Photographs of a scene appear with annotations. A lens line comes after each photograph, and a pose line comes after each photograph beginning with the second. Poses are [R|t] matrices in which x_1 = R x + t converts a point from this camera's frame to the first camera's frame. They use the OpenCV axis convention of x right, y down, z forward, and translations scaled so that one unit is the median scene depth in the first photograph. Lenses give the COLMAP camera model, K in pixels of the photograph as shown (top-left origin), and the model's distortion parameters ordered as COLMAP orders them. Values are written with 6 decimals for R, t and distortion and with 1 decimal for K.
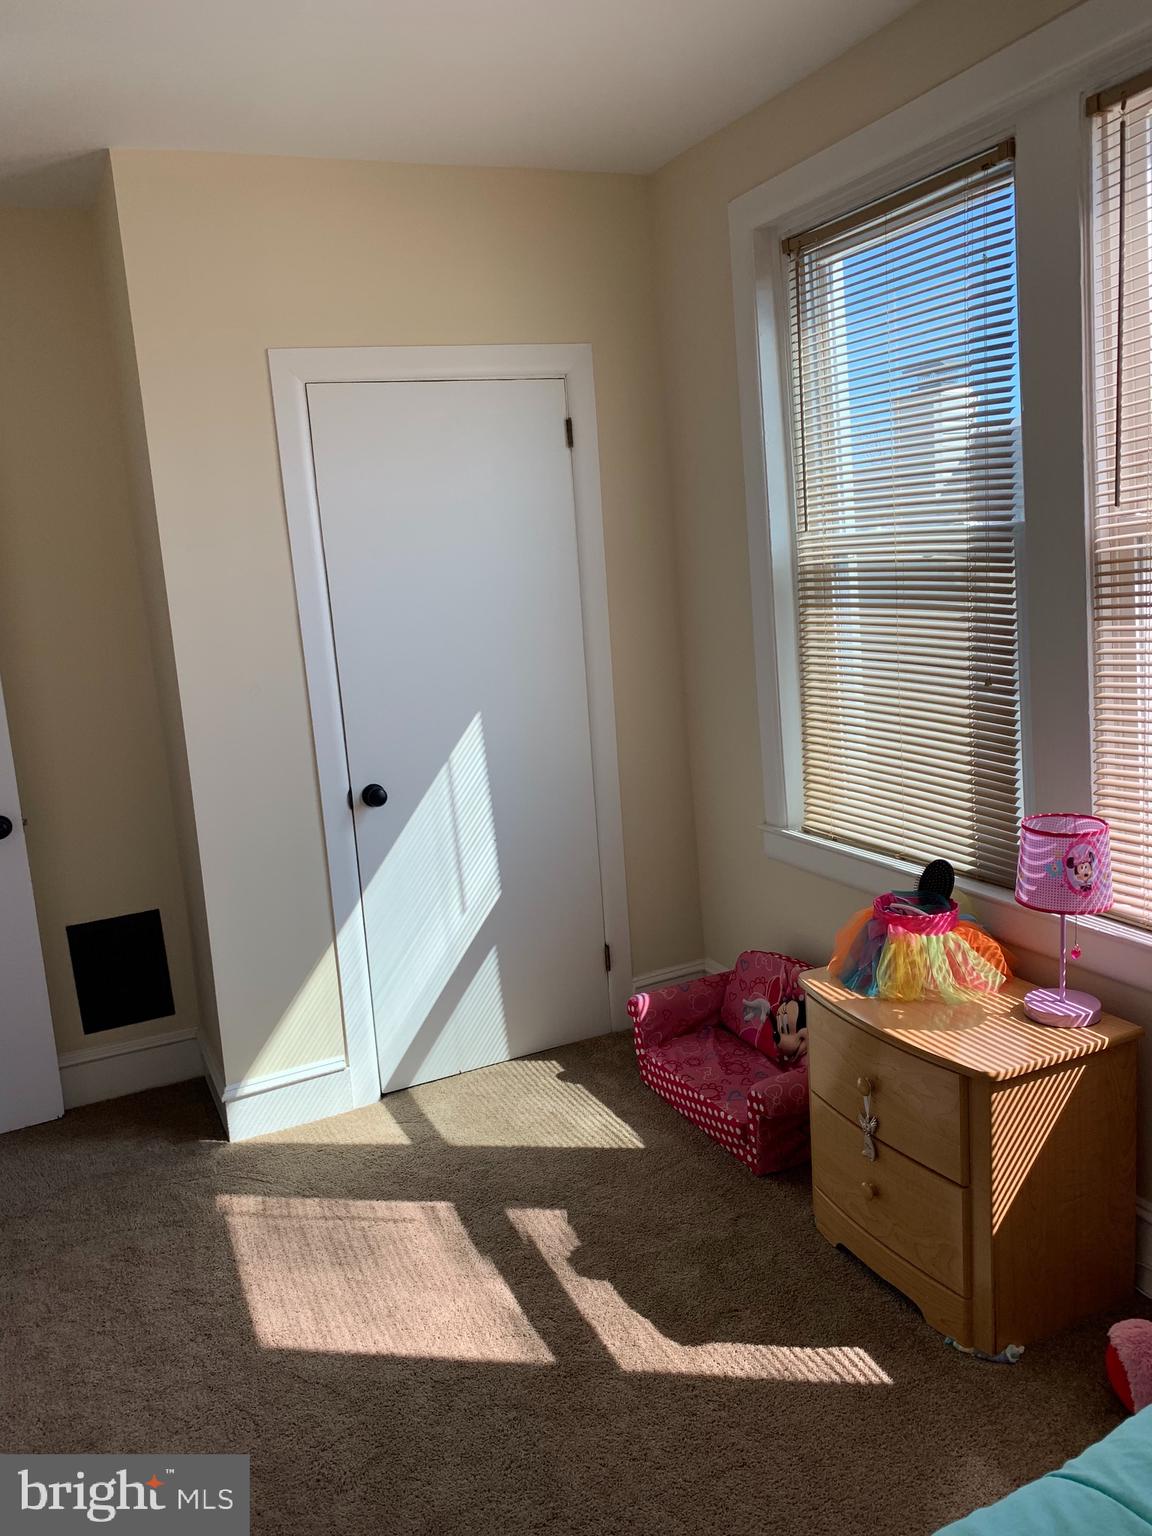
lens RADIAL K [[1191.2, 0, 574.9], [0, 1191.2, 760.2], [0, 0, 1]] dist [0.042160, -0.032848]
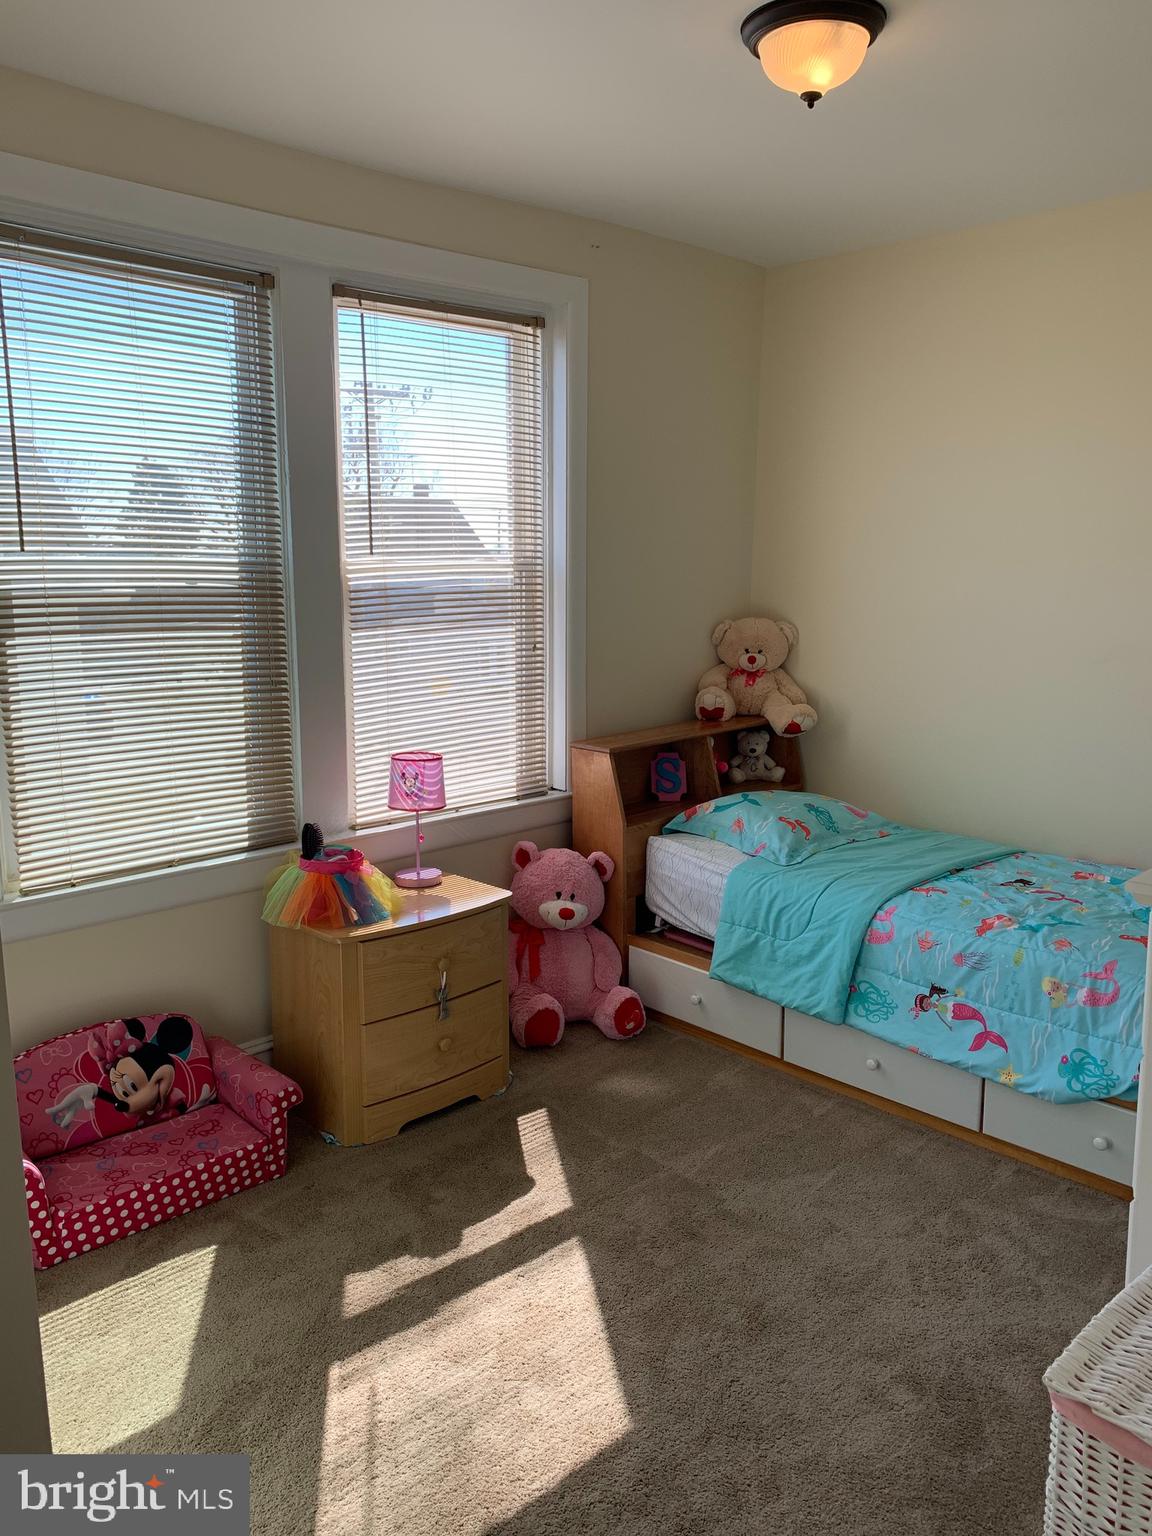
lens RADIAL K [[1191.2, 0, 575.4], [0, 1191.2, 772.1], [0, 0, 1]] dist [0.042160, -0.032848]
pose [[-0.335863, -0.087572, 0.937831, -0.897059], [0.187454, 0.969537, 0.157666, -0.107078], [-0.923069, 0.228754, -0.309216, 1.046004]]
